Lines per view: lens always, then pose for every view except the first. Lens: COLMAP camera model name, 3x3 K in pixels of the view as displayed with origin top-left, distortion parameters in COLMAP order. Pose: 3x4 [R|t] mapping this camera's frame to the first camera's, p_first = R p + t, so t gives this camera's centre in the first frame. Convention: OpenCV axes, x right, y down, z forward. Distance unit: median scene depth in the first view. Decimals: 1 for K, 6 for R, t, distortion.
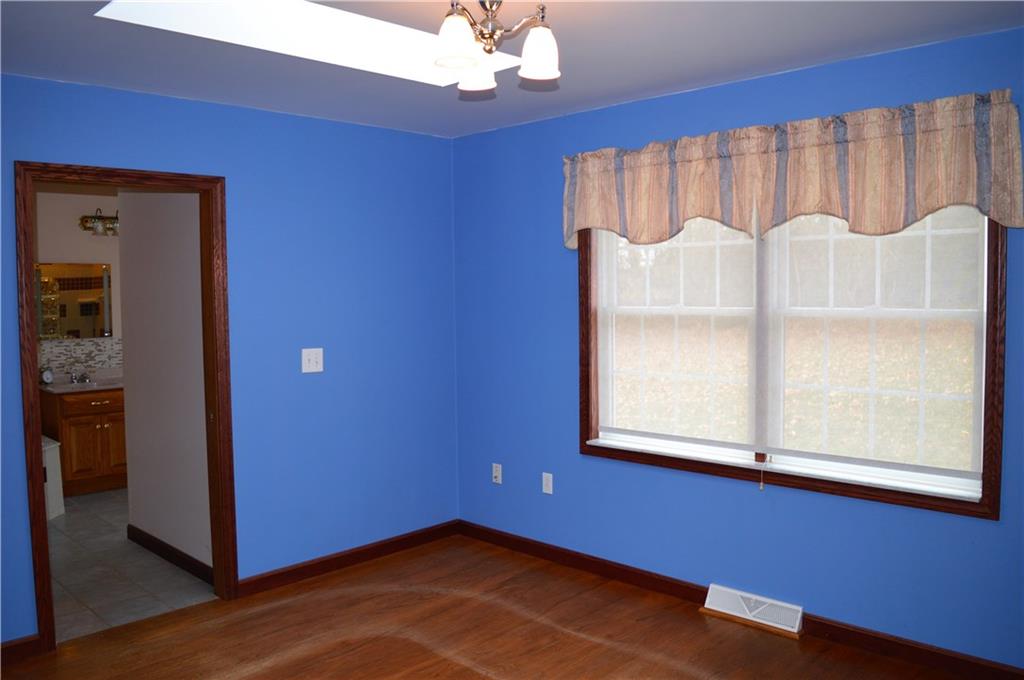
lens RADIAL K [[818.3, 0, 512.9], [0, 818.3, 336.5], [0, 0, 1]] dist [-0.052221, -0.006053]
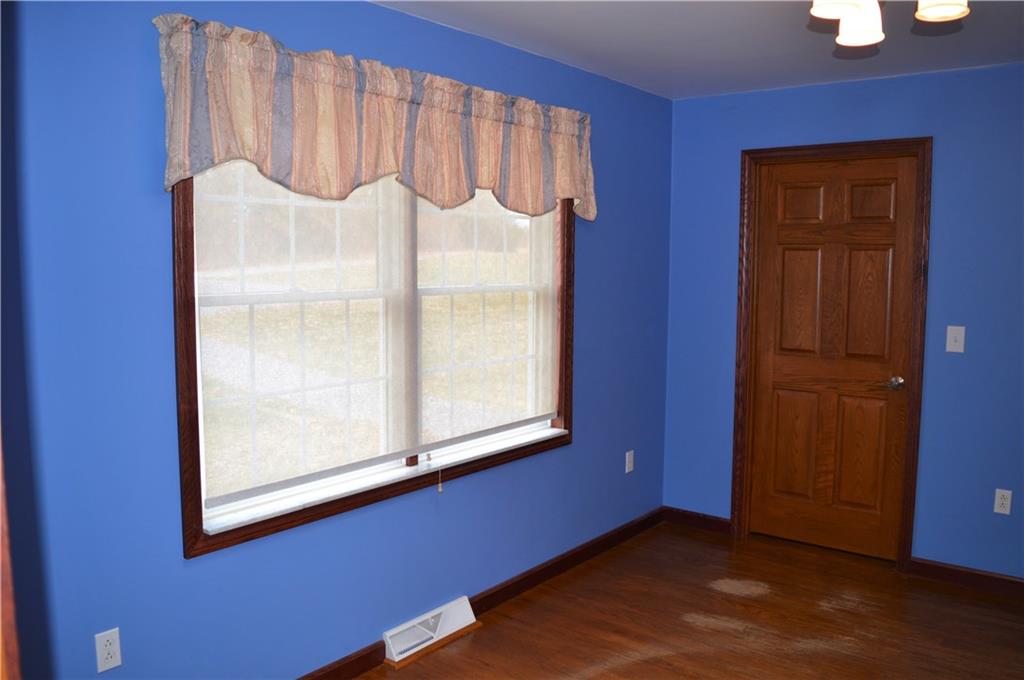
lens RADIAL K [[818.3, 0, 512.7], [0, 818.3, 342.5], [0, 0, 1]] dist [-0.052221, -0.006053]
pose [[-0.086586, -0.092748, 0.991918, -0.561465], [0.049823, 0.994008, 0.097293, -0.056444], [-0.994998, 0.057844, -0.081446, 0.960126]]
